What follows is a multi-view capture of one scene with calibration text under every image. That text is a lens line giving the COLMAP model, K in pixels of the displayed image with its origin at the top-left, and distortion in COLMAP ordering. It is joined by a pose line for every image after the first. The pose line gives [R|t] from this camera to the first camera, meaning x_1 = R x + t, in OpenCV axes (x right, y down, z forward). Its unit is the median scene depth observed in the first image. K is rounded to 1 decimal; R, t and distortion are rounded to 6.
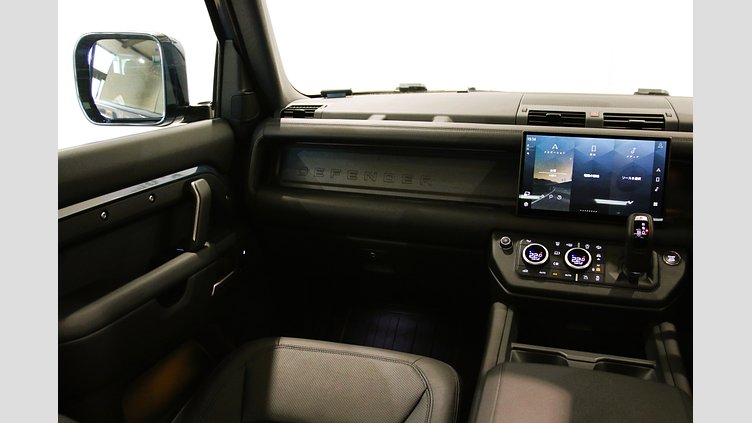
lens RADIAL K [[631.5, 0, 373.6], [0, 631.5, 222.9], [0, 0, 1]] dist [-0.087720, 0.175955]
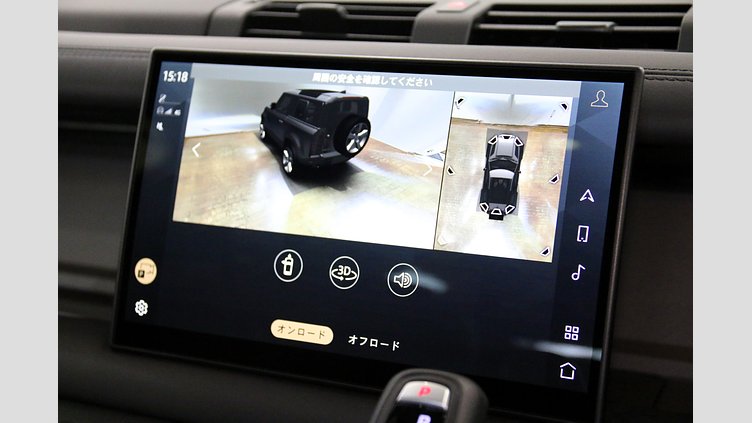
lens RADIAL K [[1142.2, 0, 376.0], [0, 1142.2, 211.5], [0, 0, 1]] dist [0.019310, 0.033087]
pose [[0.992267, 0.037516, -0.118320, 0.421274], [-0.049182, 0.994042, -0.097269, -0.029306], [0.113966, 0.102336, 0.988200, 0.532816]]
